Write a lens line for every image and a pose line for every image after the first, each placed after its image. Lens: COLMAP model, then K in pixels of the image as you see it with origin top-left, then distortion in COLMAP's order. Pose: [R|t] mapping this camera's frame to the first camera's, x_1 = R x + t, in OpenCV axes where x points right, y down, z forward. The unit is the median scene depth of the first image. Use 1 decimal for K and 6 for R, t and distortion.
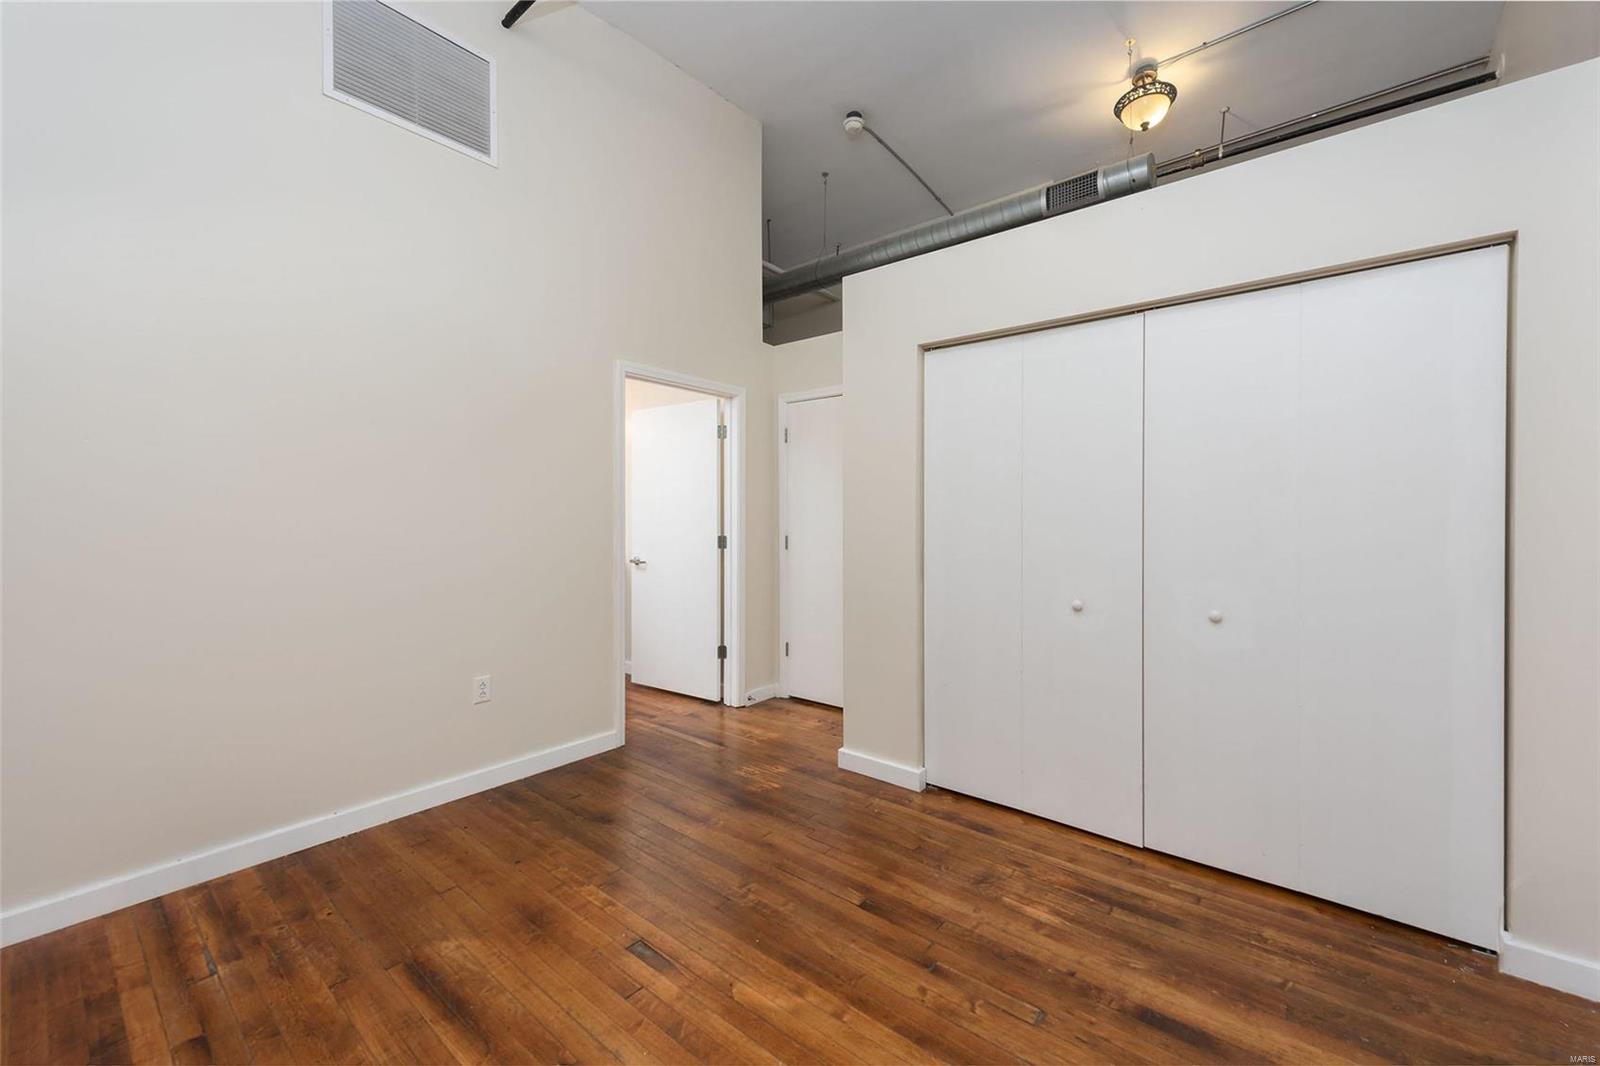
lens RADIAL K [[639.6, 0, 802.1], [0, 639.6, 525.6], [0, 0, 1]] dist [0.000351, 0.000026]
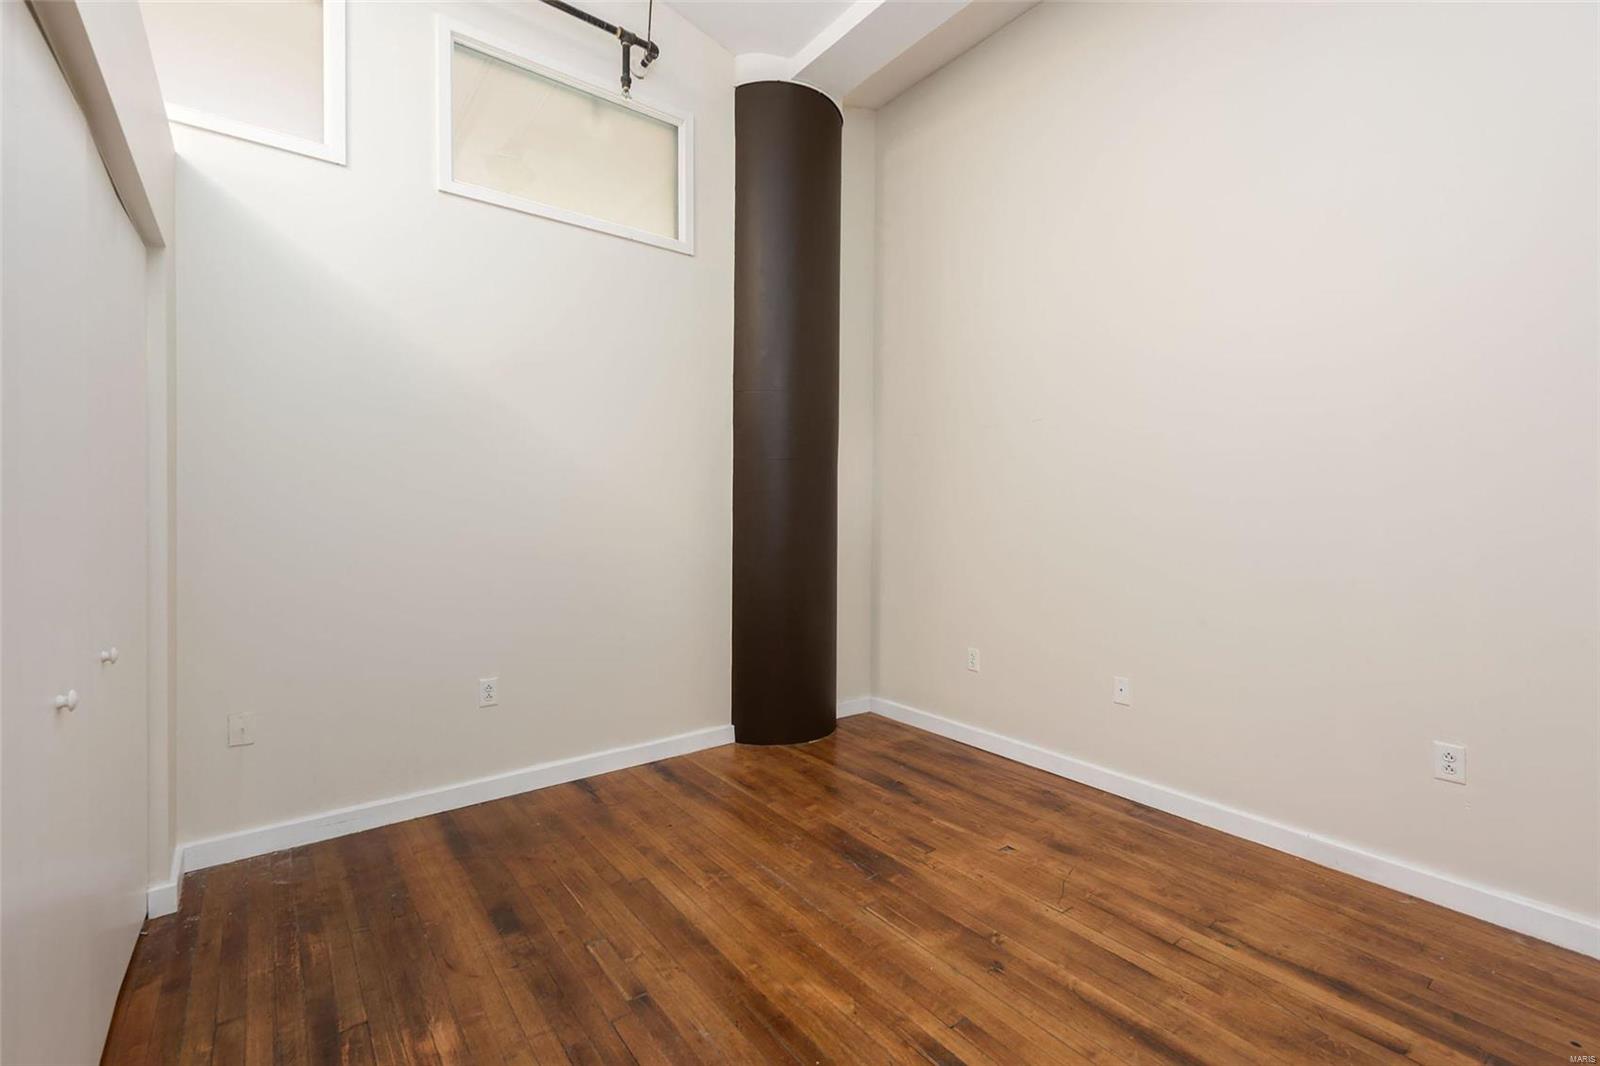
lens RADIAL K [[724.0, 0, 800.0], [0, 724.0, 525.0], [0, 0, 1]] dist [-0.000058, -0.000011]
pose [[-0.972379, -0.011207, 0.233139, -0.269156], [-0.004100, 0.999513, 0.030948, -0.027523], [-0.233372, 0.029138, -0.971951, 2.011306]]
